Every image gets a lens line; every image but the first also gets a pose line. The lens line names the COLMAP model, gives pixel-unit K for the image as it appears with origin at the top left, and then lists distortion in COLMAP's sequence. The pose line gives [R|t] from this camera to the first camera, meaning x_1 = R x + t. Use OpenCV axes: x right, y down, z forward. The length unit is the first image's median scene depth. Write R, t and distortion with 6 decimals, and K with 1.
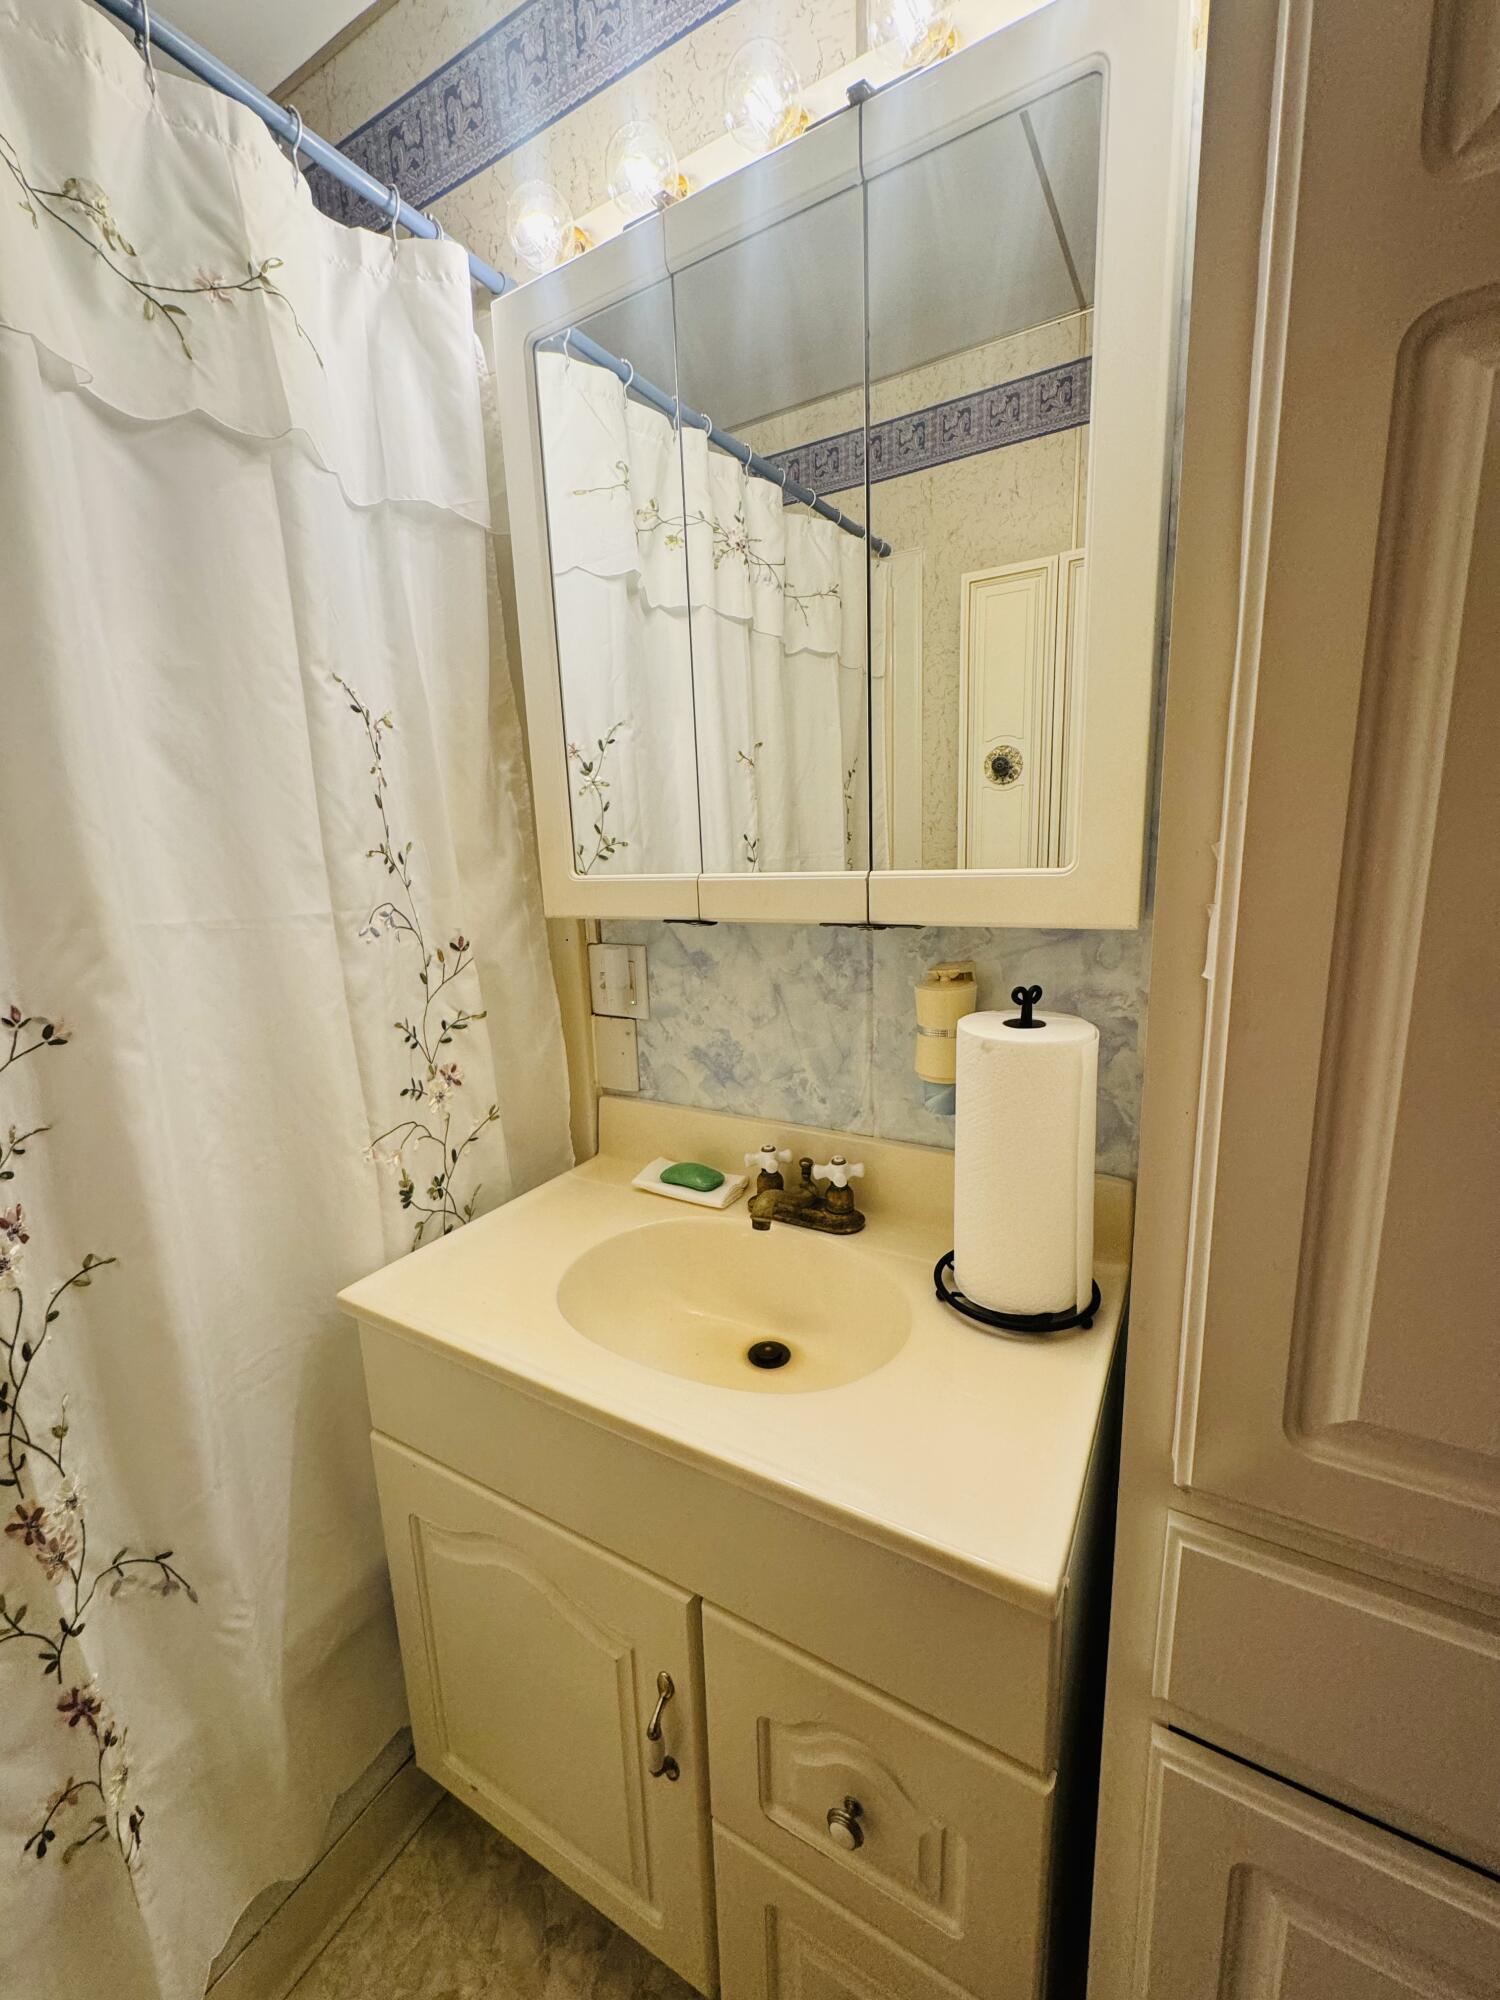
lens RADIAL K [[802.4, 0, 750.0], [0, 802.4, 1000.0], [0, 0, 1]] dist [-0.002060, 0.000078]
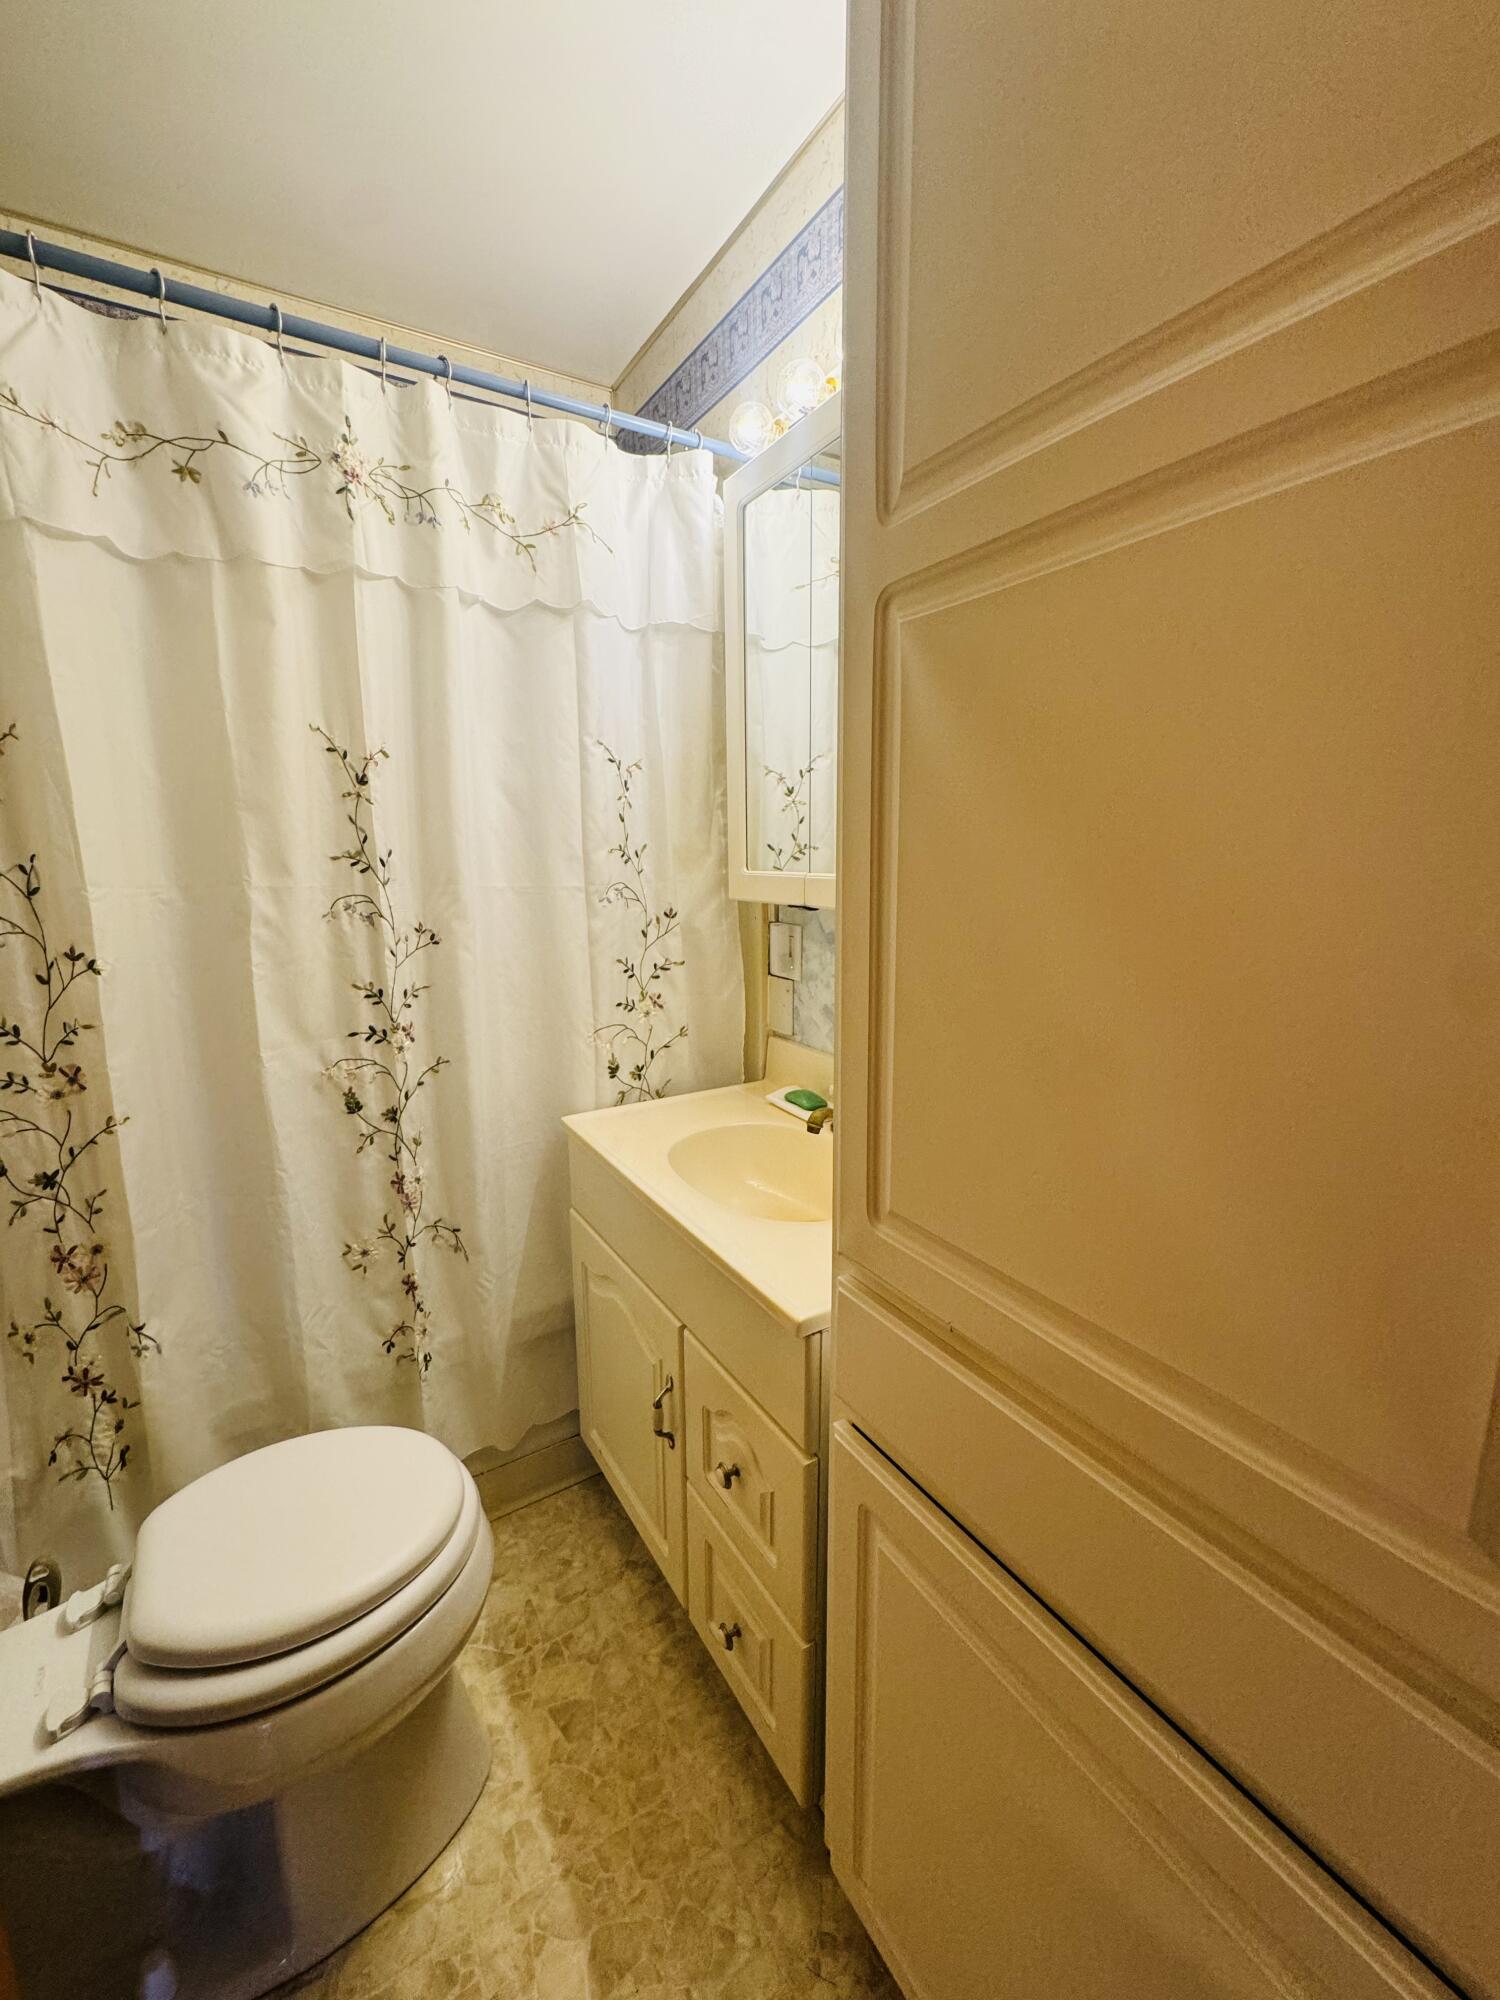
lens RADIAL K [[802.4, 0, 750.0], [0, 802.4, 1000.0], [0, 0, 1]] dist [-0.002060, 0.000078]
pose [[0.881361, 0.117212, -0.457673, 0.521287], [-0.116080, 0.992765, 0.030712, 0.030021], [0.457961, 0.026058, 0.888590, -0.275681]]
